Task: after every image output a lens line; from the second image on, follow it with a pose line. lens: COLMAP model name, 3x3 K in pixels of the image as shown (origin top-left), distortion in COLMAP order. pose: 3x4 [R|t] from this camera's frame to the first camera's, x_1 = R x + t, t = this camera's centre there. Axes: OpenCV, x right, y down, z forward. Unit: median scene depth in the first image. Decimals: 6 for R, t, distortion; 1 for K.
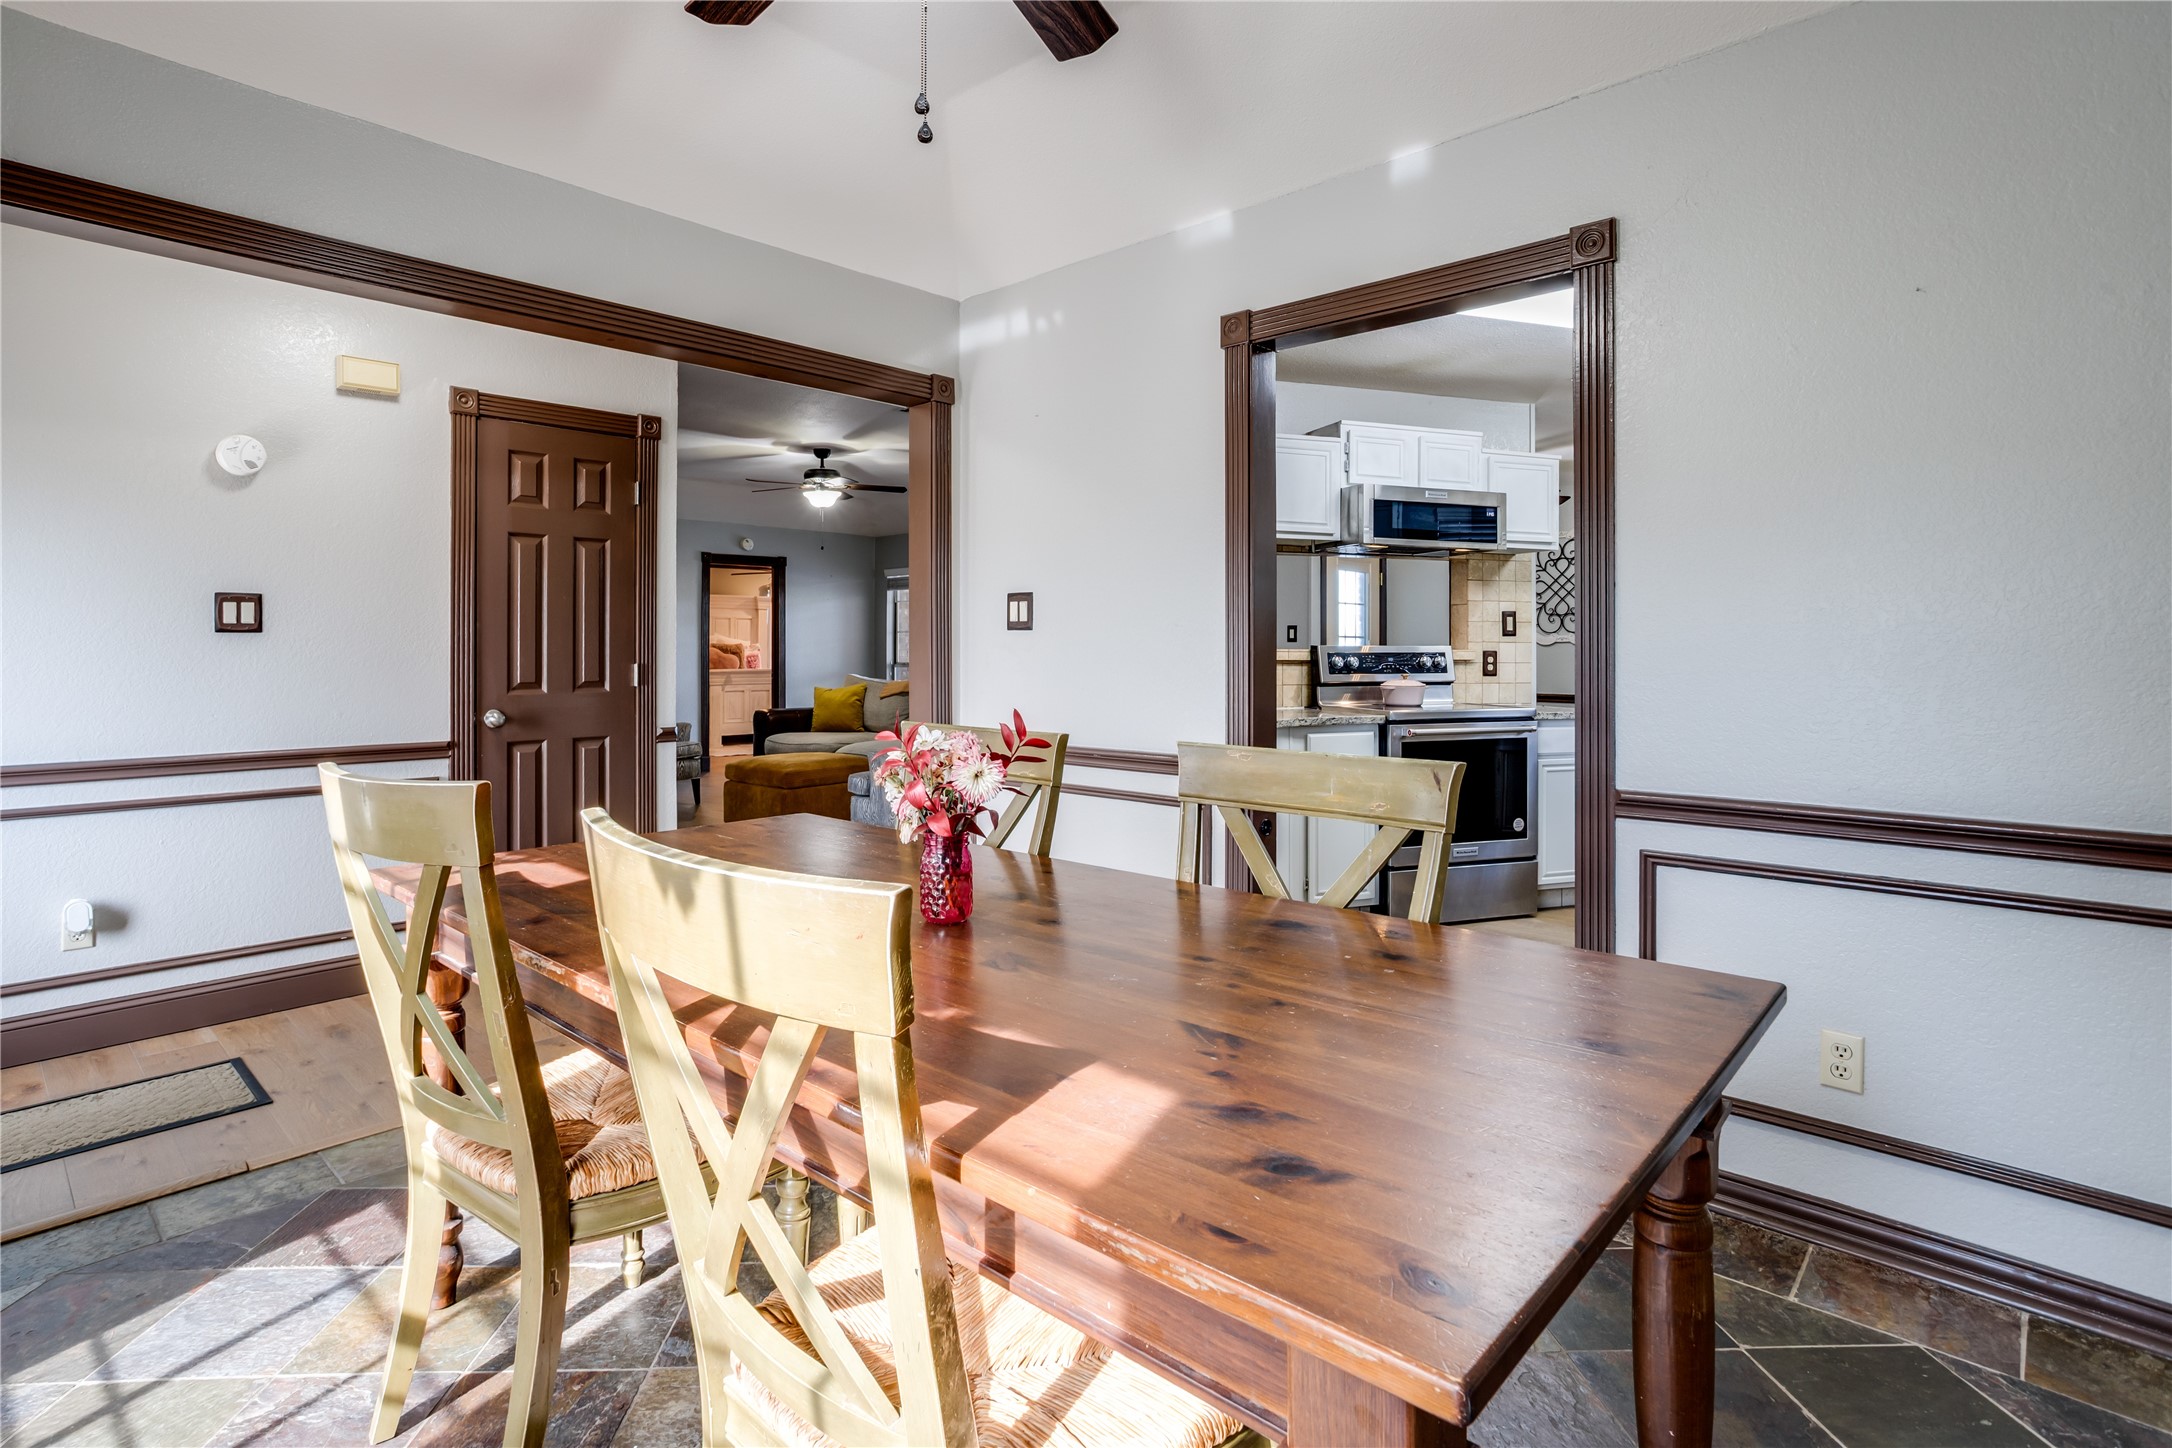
lens RADIAL K [[1108.5, 0, 1076.4], [0, 1108.5, 662.5], [0, 0, 1]] dist [-0.041584, 0.027270]
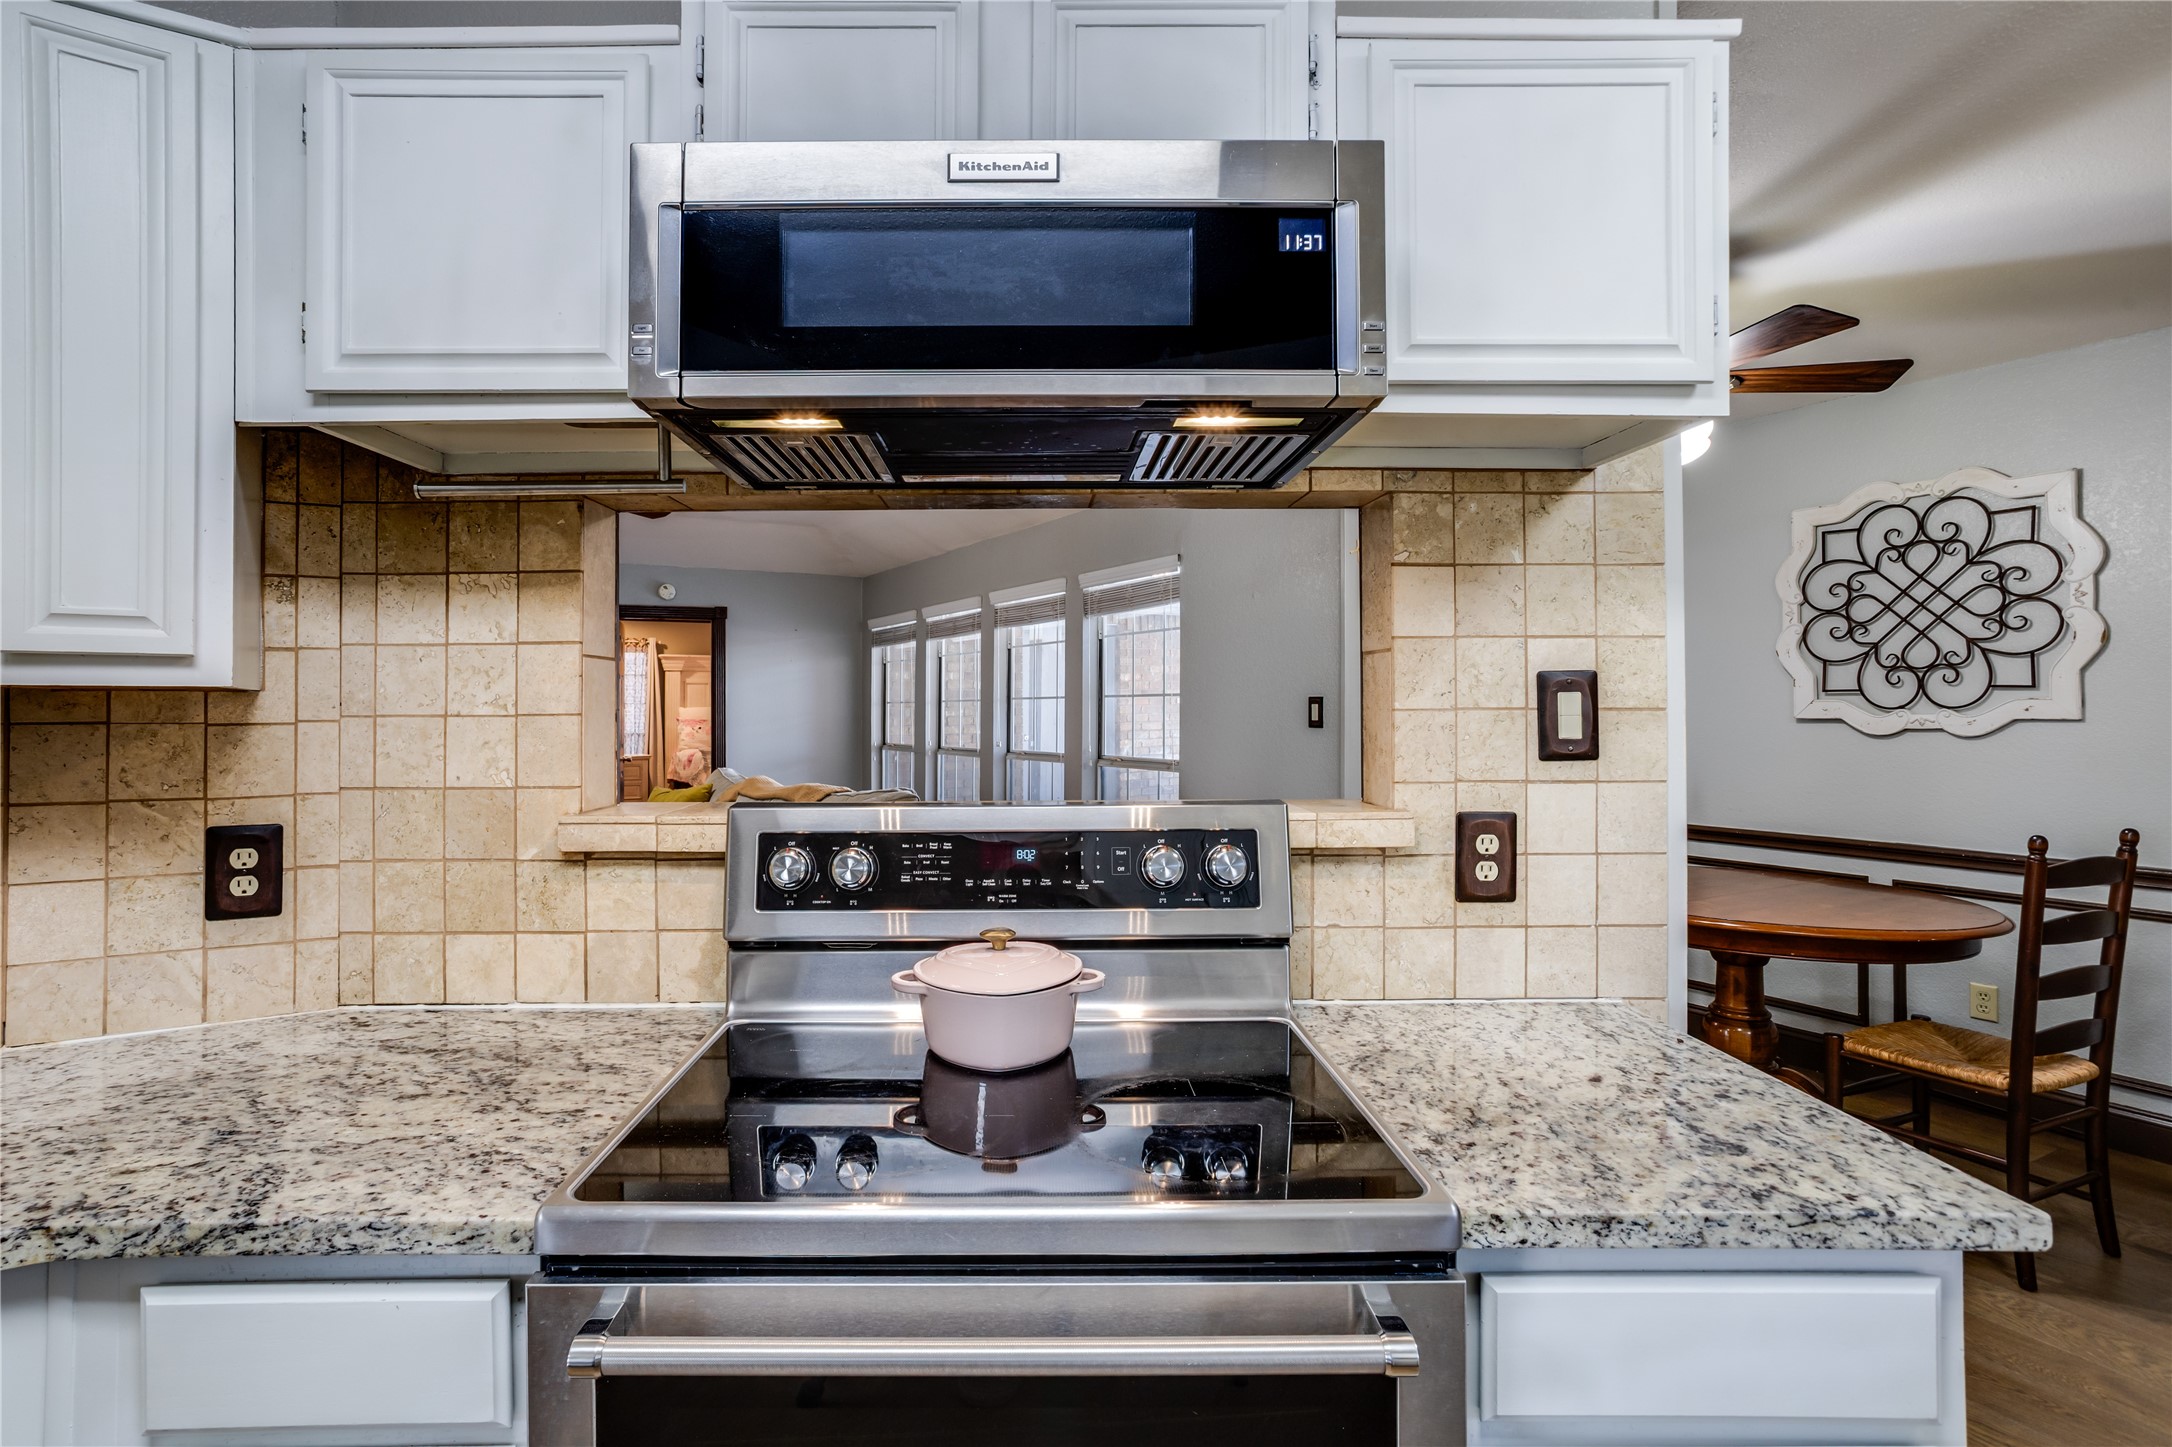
lens RADIAL K [[1073.1, 0, 1086.1], [0, 1073.1, 705.2], [0, 0, 1]] dist [-0.002855, -0.000138]
pose [[0.955016, -0.006802, -0.296477, 0.356073], [0.003392, 0.999922, -0.012016, -0.035116], [0.296536, 0.010470, 0.954964, 0.700218]]
